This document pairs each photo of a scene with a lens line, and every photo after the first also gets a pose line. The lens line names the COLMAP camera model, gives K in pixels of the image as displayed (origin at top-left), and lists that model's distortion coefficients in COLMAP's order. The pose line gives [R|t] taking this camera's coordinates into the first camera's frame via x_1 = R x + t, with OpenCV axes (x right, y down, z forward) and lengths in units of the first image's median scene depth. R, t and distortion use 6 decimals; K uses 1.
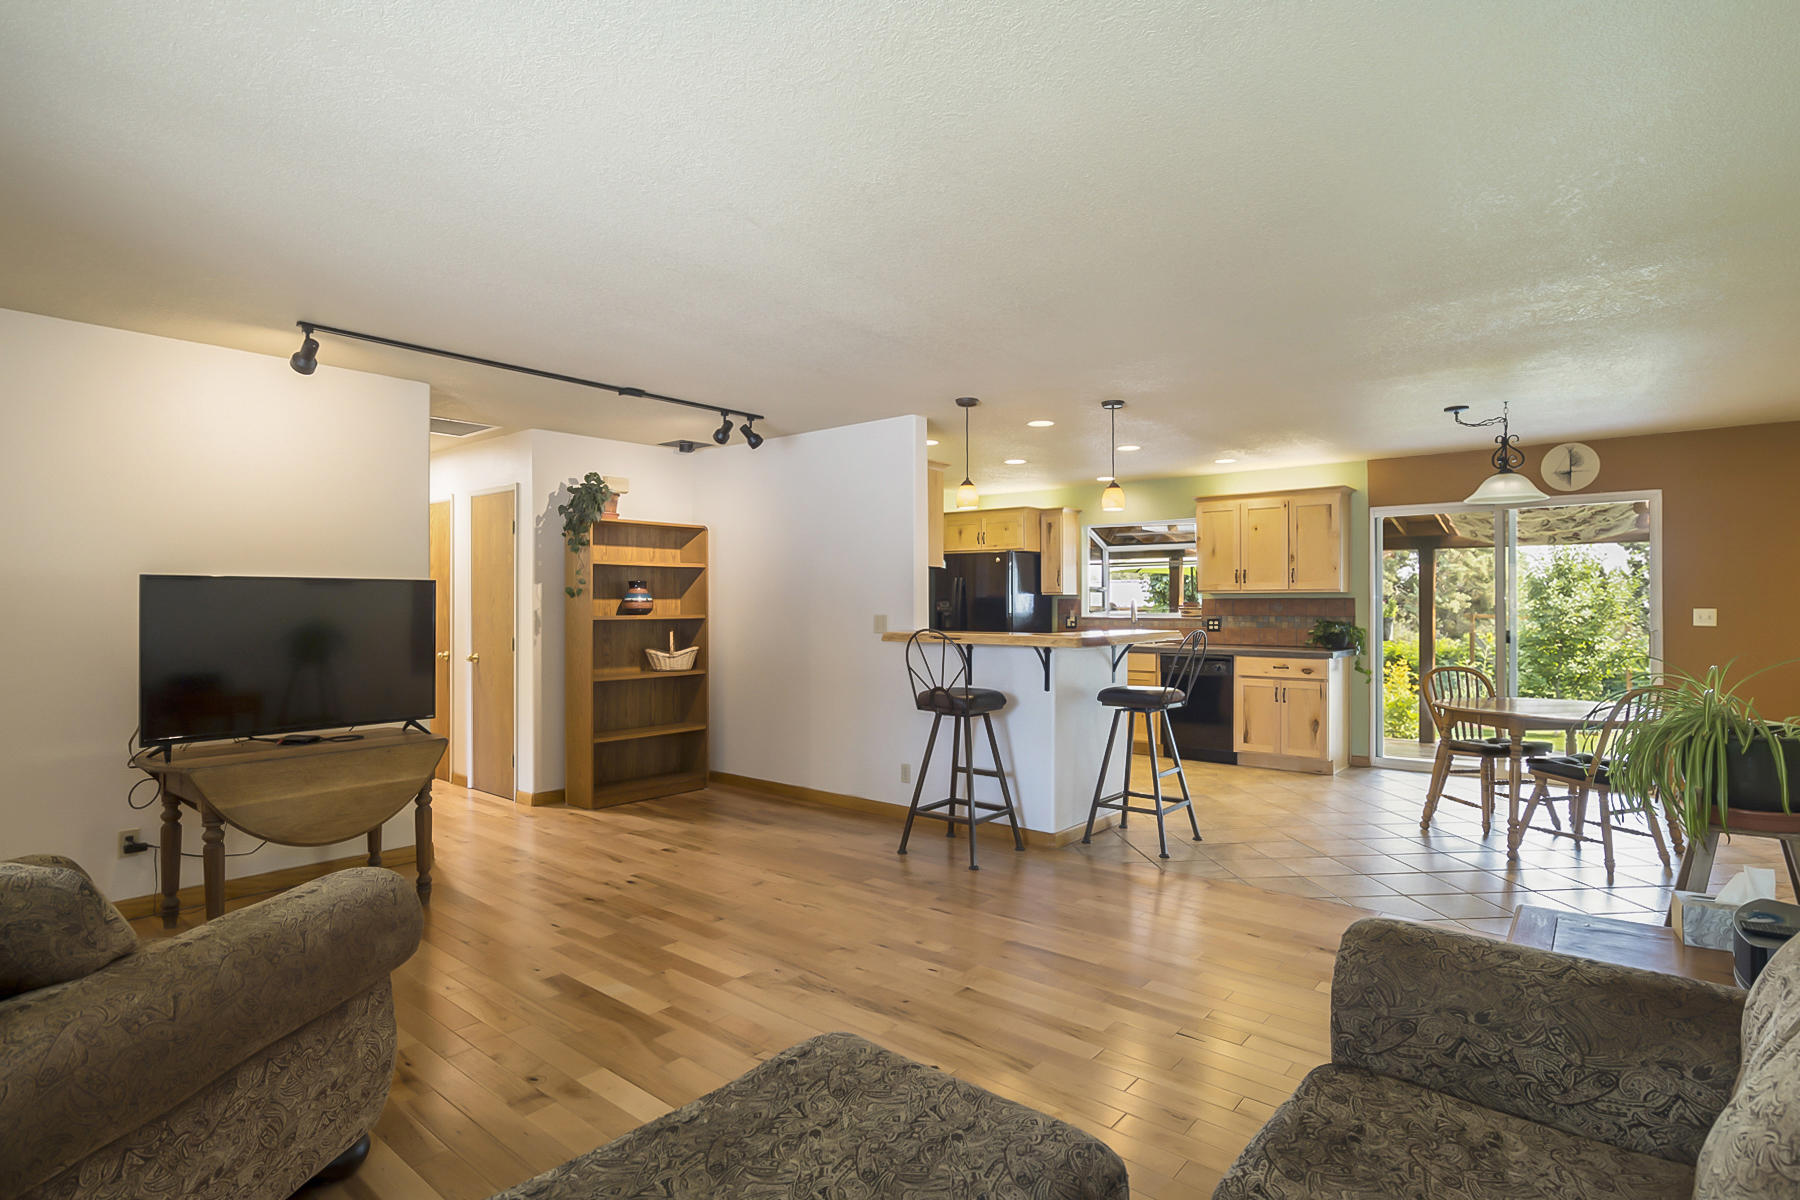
lens RADIAL K [[910.6, 0, 899.6], [0, 910.6, 596.3], [0, 0, 1]] dist [-0.021015, 0.009883]
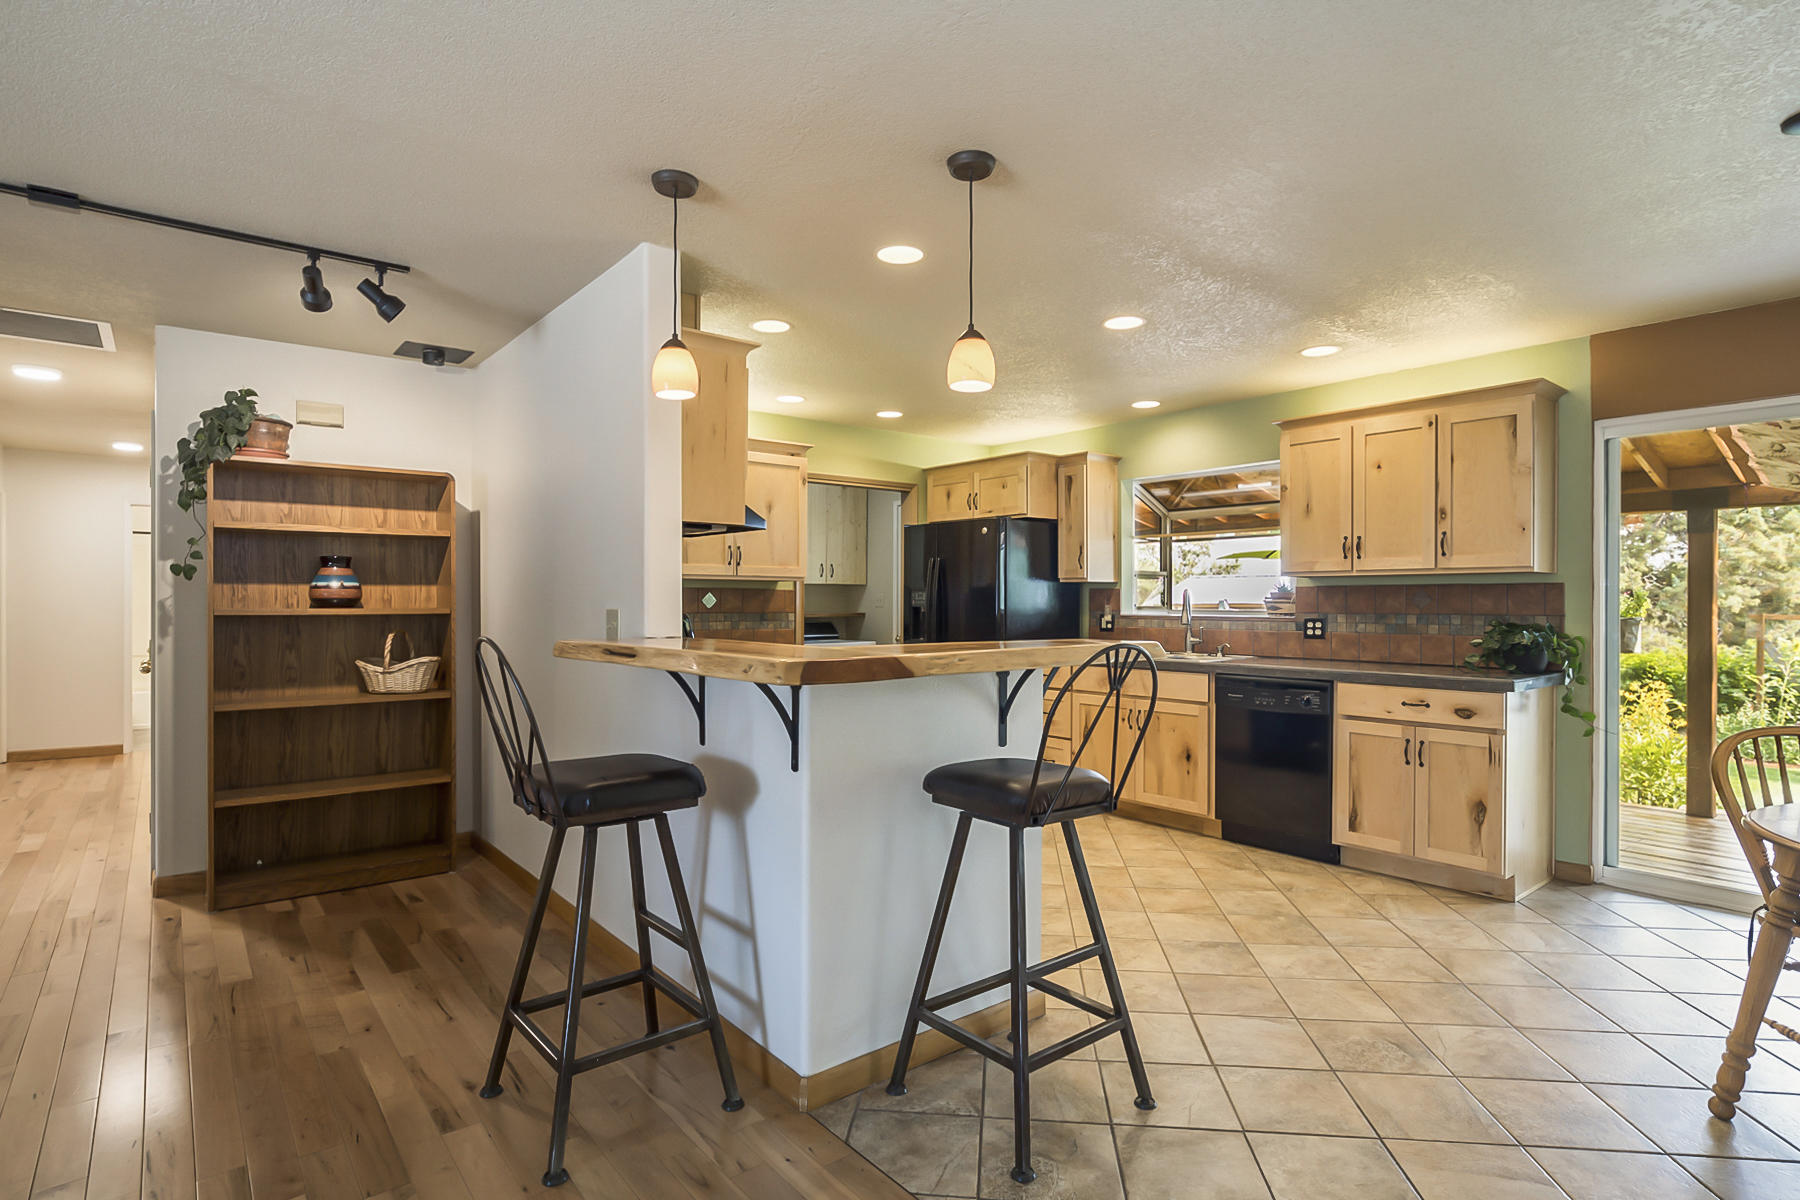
lens RADIAL K [[910.6, 0, 901.1], [0, 910.6, 600.7], [0, 0, 1]] dist [-0.021015, 0.009883]
pose [[0.982151, 0.001163, -0.188091, 0.215526], [0.000170, 0.999975, 0.007068, 0.009577], [0.188095, -0.006974, 0.982126, 0.392840]]
